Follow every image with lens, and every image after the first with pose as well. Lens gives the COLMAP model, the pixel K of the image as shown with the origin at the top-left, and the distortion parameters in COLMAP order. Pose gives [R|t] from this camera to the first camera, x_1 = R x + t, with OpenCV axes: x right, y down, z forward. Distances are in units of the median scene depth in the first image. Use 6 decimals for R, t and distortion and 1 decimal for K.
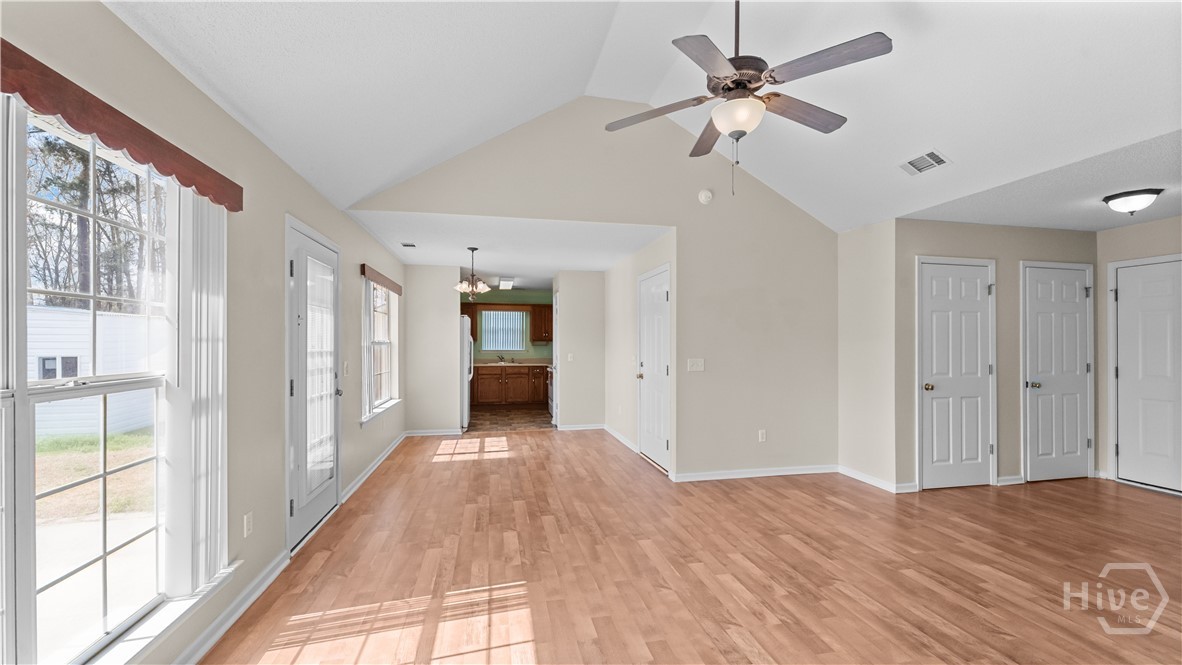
lens RADIAL K [[479.9, 0, 592.9], [0, 479.9, 343.7], [0, 0, 1]] dist [0.000195, -0.000538]
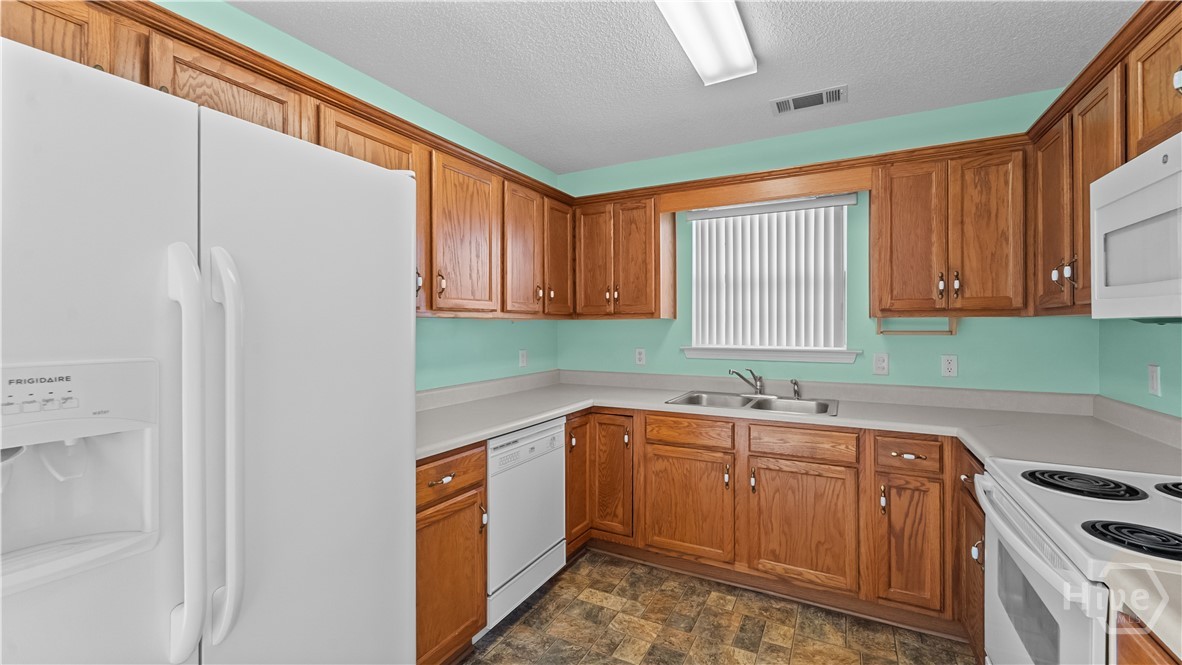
lens RADIAL K [[474.6, 0, 594.2], [0, 474.6, 324.4], [0, 0, 1]] dist [-0.001093, -0.000216]
pose [[0.767246, -0.006209, -0.641322, -0.229978], [0.004869, 0.999981, -0.003857, -0.003147], [0.641334, -0.000163, 0.767262, 2.005731]]
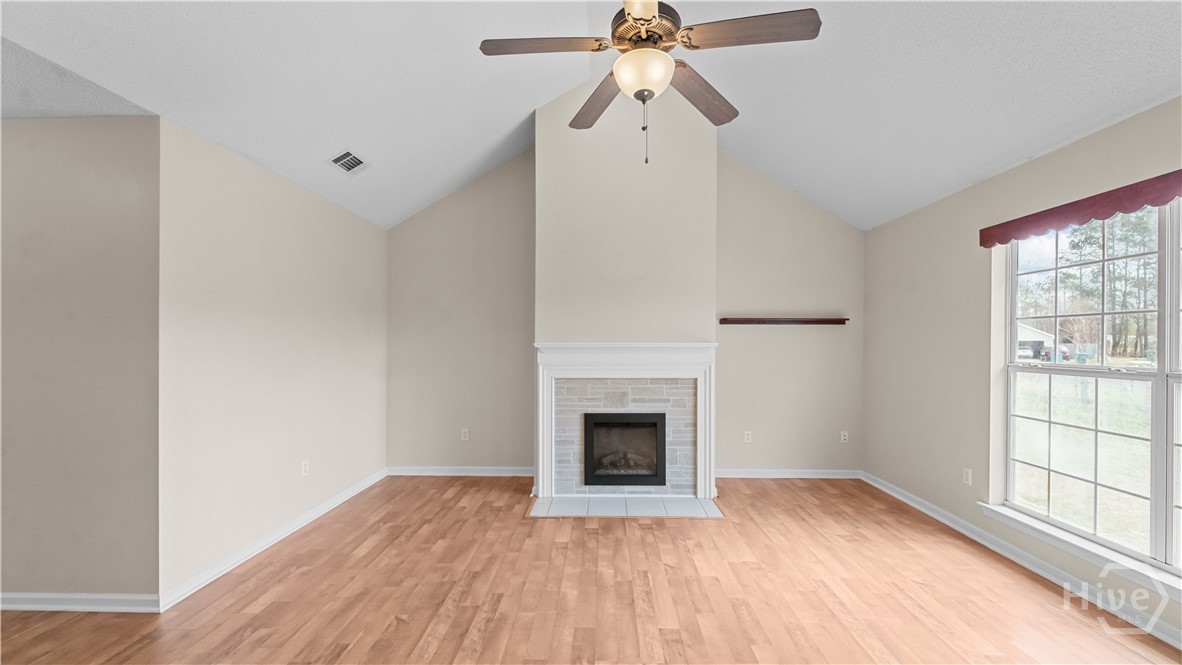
lens RADIAL K [[480.0, 0, 597.6], [0, 480.0, 341.5], [0, 0, 1]] dist [-0.000255, -0.000305]
pose [[-0.974443, -0.001144, 0.224633, 0.120111], [-0.001517, 0.999998, -0.001488, -0.000922], [-0.224631, -0.001791, -0.974442, 1.154915]]
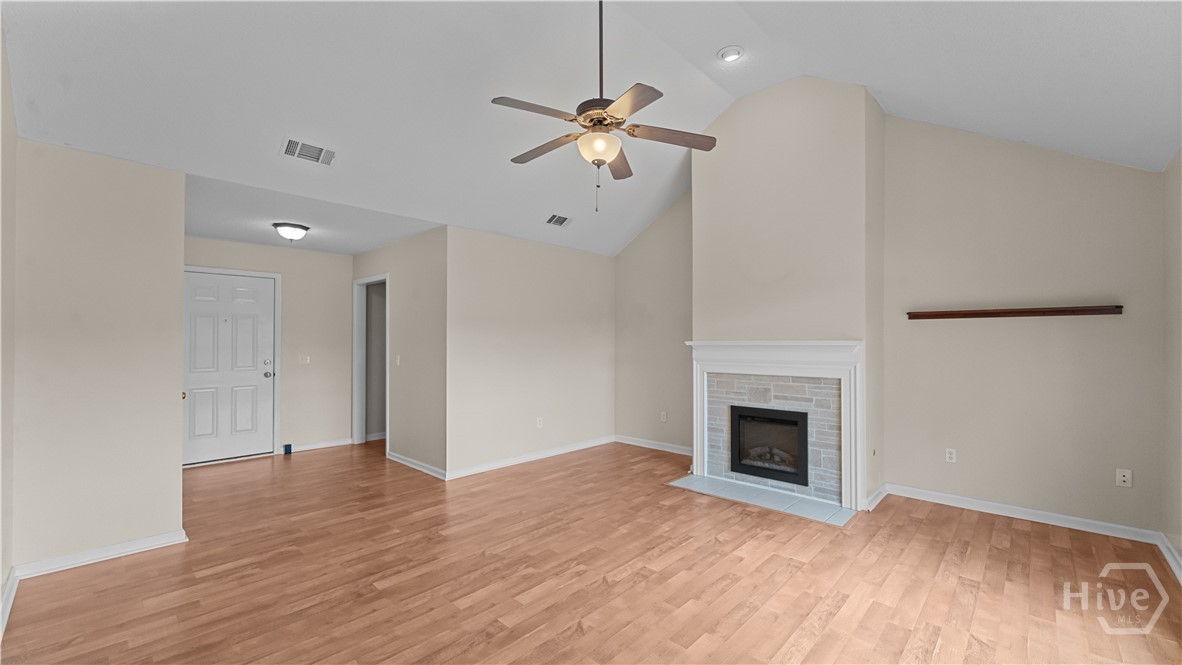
lens RADIAL K [[473.2, 0, 594.3], [0, 473.2, 335.5], [0, 0, 1]] dist [0.001053, -0.003289]
pose [[-0.571461, 0.009295, 0.820576, -0.402767], [0.001668, 0.999947, -0.010166, -0.001953], [-0.820627, -0.004441, -0.571447, 1.047126]]
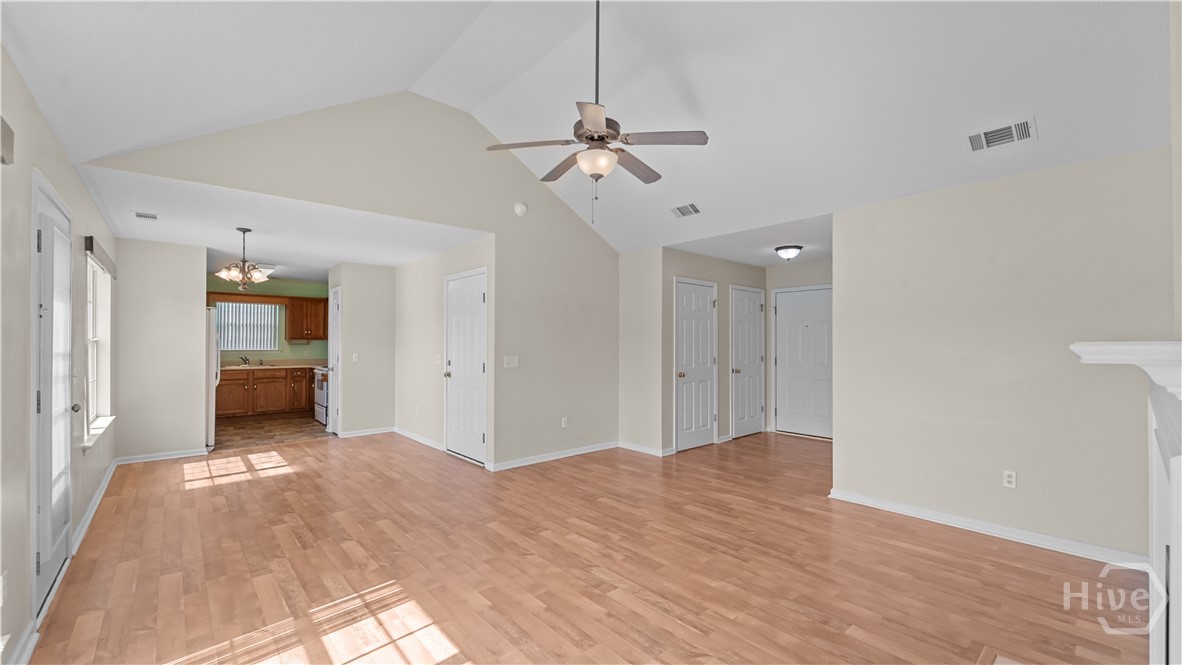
lens RADIAL K [[480.0, 0, 597.6], [0, 480.0, 341.5], [0, 0, 1]] dist [-0.000255, -0.000305]
pose [[0.868910, 0.001142, 0.494968, -0.197362], [-0.000094, 0.999998, -0.002142, 0.000150], [-0.494969, 0.001815, 0.868908, -0.058198]]
